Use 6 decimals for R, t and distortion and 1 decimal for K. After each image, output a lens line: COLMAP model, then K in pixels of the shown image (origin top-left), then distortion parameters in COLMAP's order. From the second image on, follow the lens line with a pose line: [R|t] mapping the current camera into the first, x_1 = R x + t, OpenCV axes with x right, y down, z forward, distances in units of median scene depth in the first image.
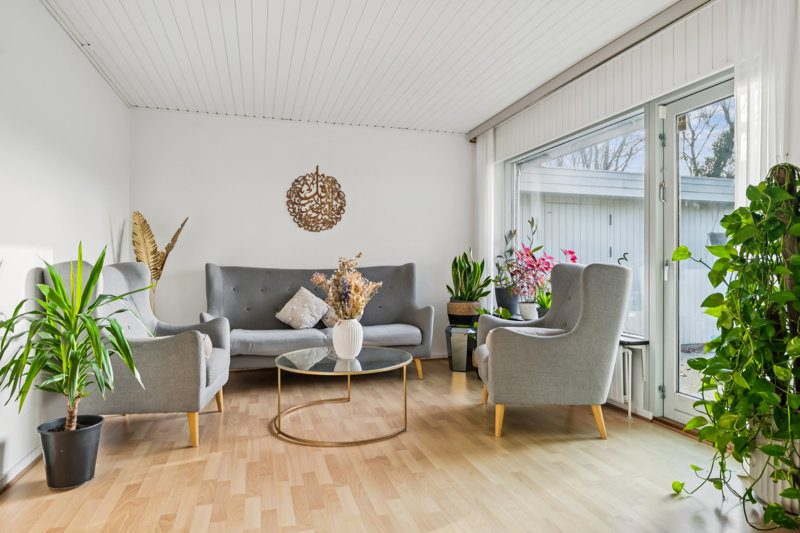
lens RADIAL K [[477.3, 0, 400.2], [0, 477.3, 266.8], [0, 0, 1]] dist [0.002740, 0.000159]
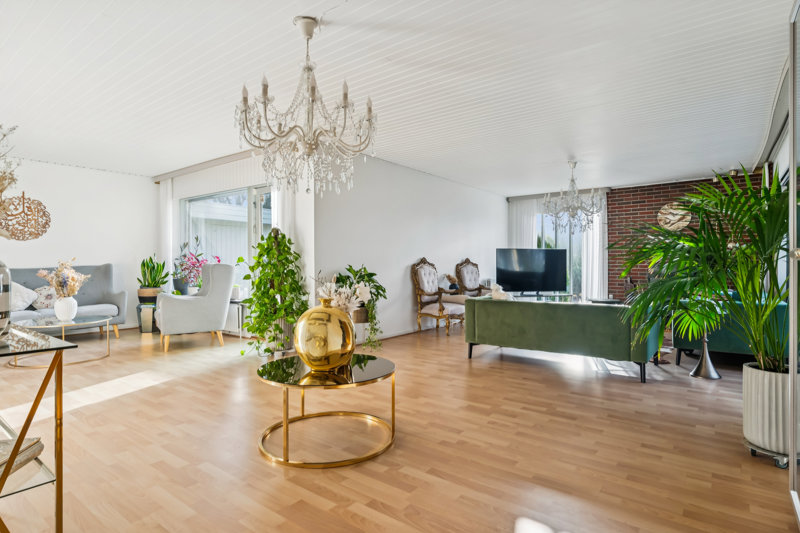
lens RADIAL K [[431.5, 0, 396.5], [0, 431.5, 264.9], [0, 0, 1]] dist [0.014673, 0.000955]
pose [[0.812170, -0.004826, 0.583401, -0.039124], [0.006731, 0.999977, -0.001098, 0.004055], [-0.583382, 0.004818, 0.812184, -0.618031]]
